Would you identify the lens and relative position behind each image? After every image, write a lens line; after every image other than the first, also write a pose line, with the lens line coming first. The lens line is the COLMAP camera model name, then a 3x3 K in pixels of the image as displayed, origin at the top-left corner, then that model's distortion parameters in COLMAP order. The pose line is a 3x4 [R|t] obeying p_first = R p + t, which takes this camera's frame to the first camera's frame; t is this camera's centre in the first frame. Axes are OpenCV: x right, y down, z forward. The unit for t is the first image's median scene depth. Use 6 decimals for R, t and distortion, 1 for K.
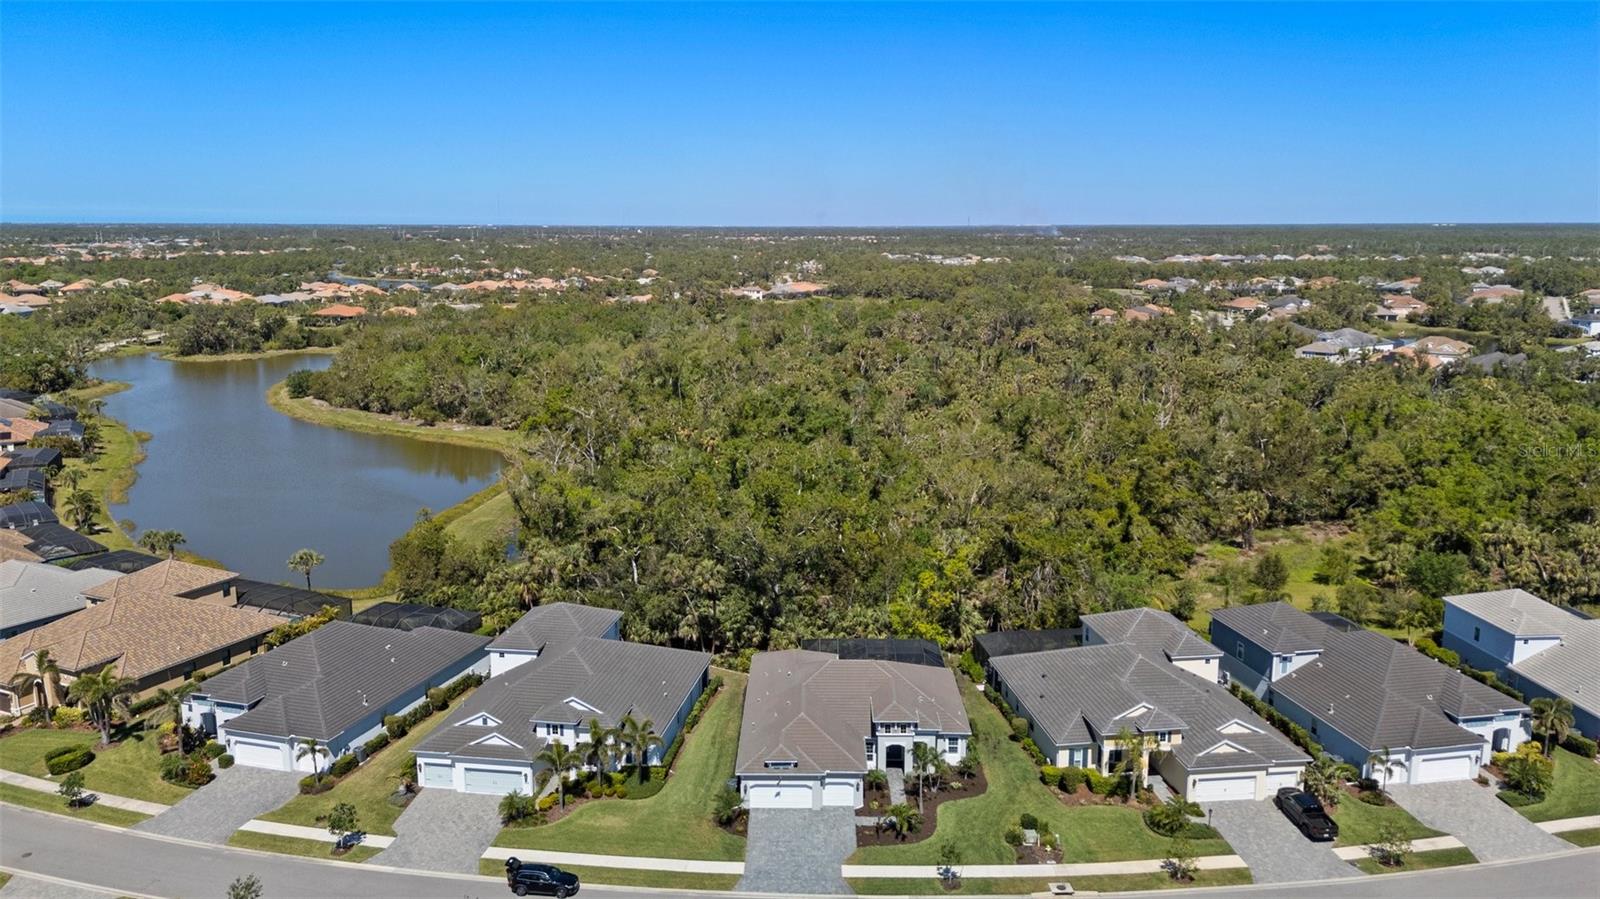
lens RADIAL K [[1160.4, 0, 800.0], [0, 1160.4, 449.5], [0, 0, 1]] dist [0.060630, 0.000473]
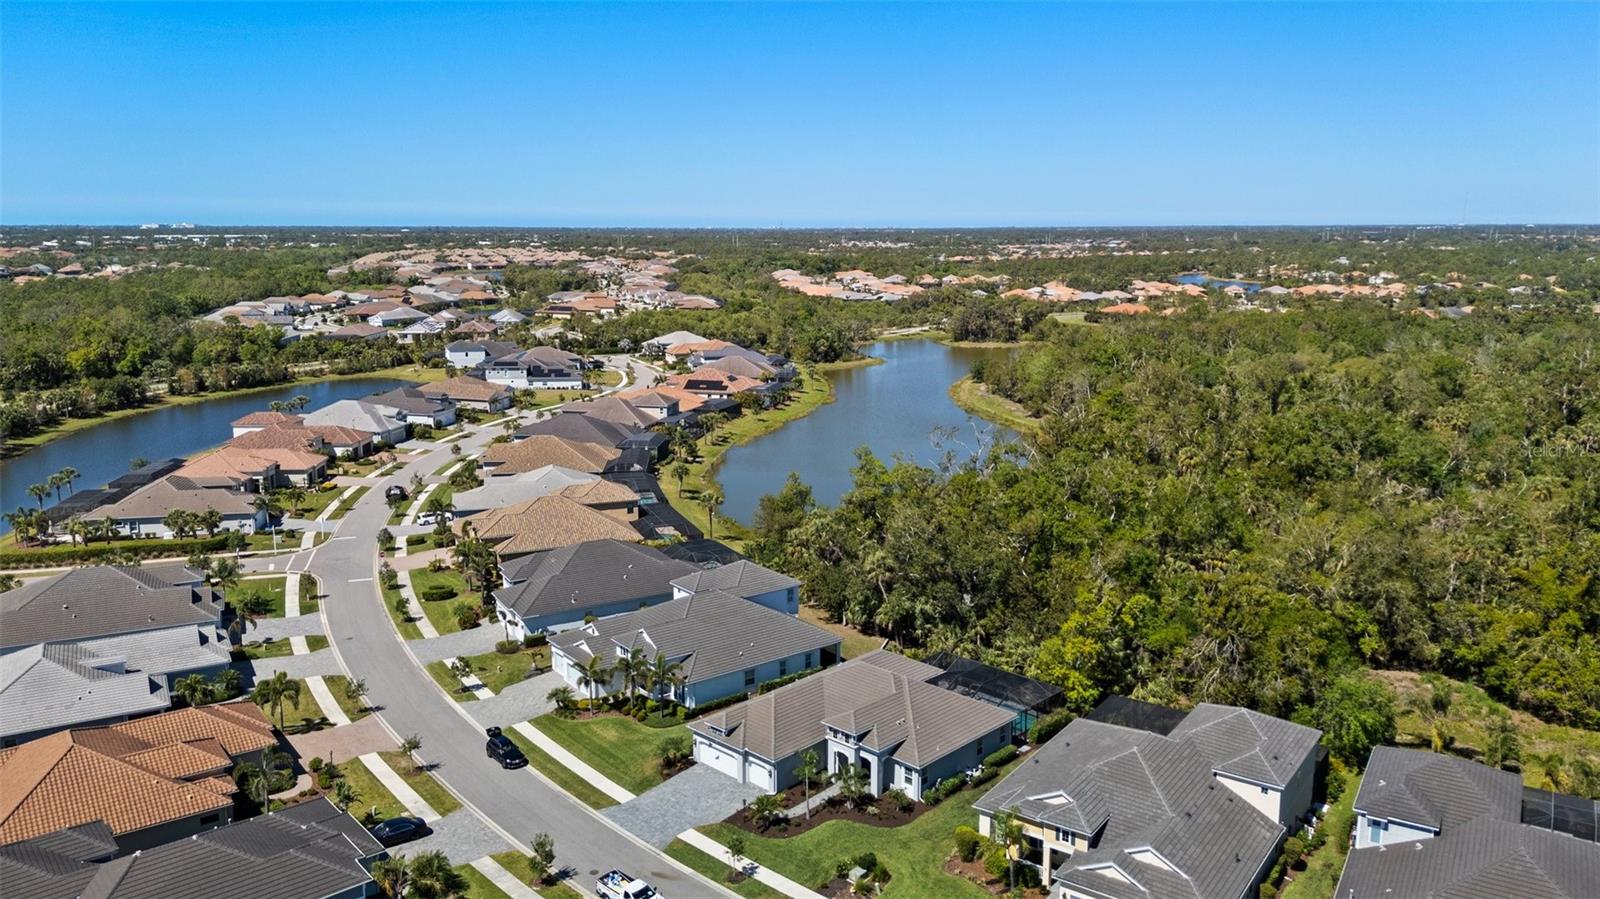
lens RADIAL K [[1160.4, 0, 800.0], [0, 1160.4, 449.5], [0, 0, 1]] dist [0.060630, 0.000473]
pose [[0.732125, 0.130628, -0.668528, 0.611608], [-0.131541, 0.990079, 0.049403, -0.041426], [0.668349, 0.051769, 0.742044, 0.202710]]
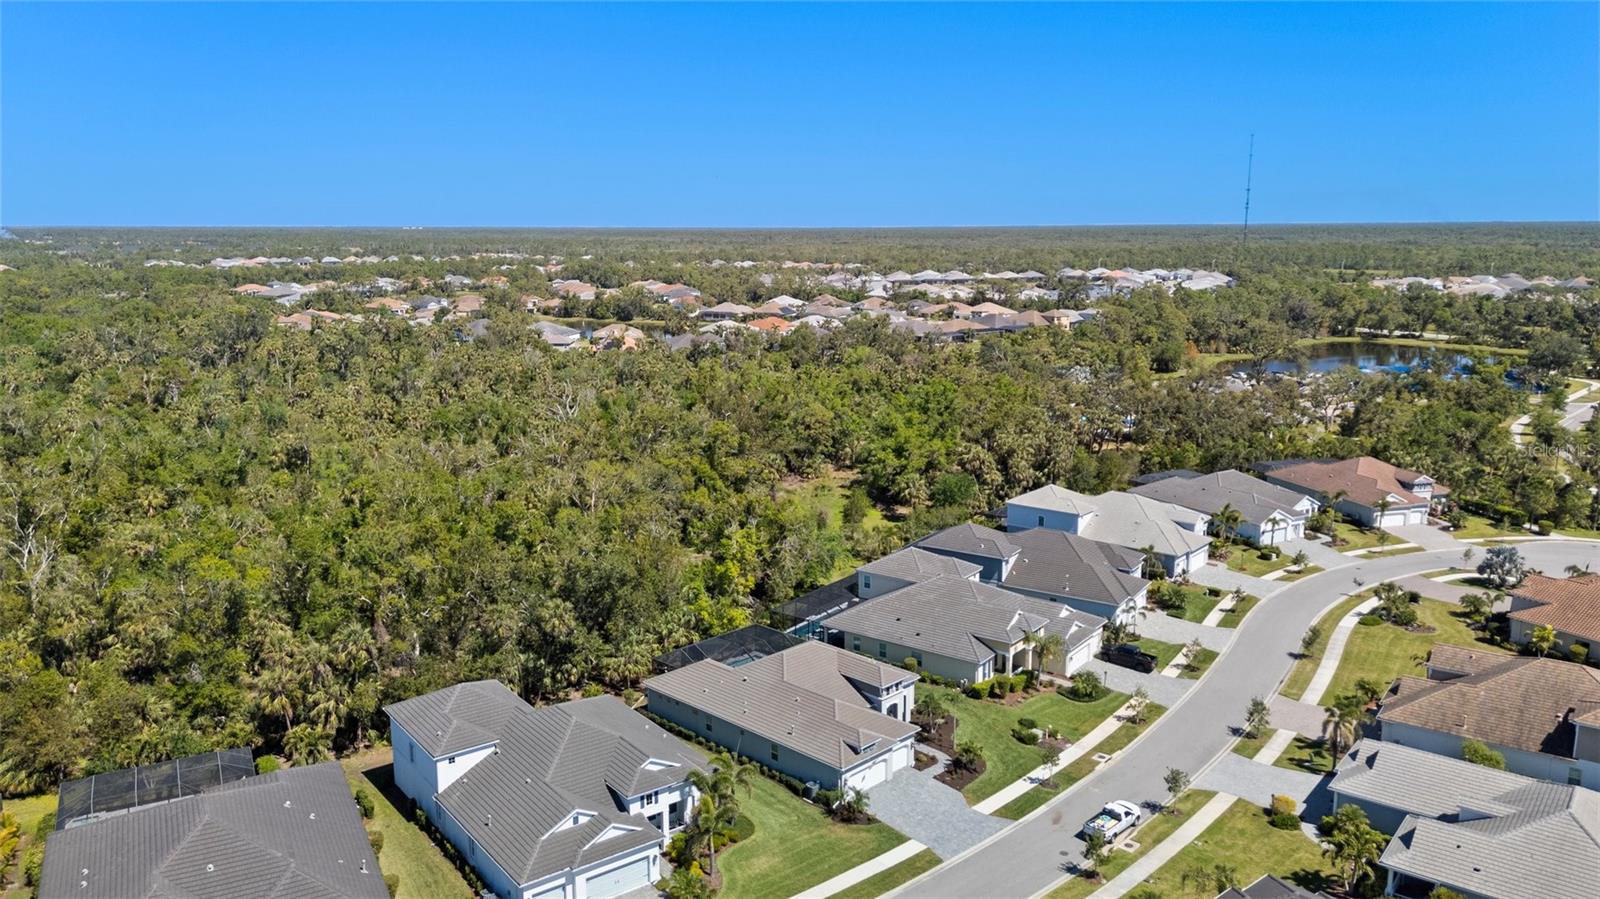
lens RADIAL K [[1160.4, 0, 800.0], [0, 1160.4, 449.5], [0, 0, 1]] dist [0.060630, 0.000473]
pose [[0.697794, -0.138414, 0.702798, -0.626981], [0.140039, 0.988581, 0.055656, -0.046147], [-0.702476, 0.059583, 0.709209, 0.251174]]
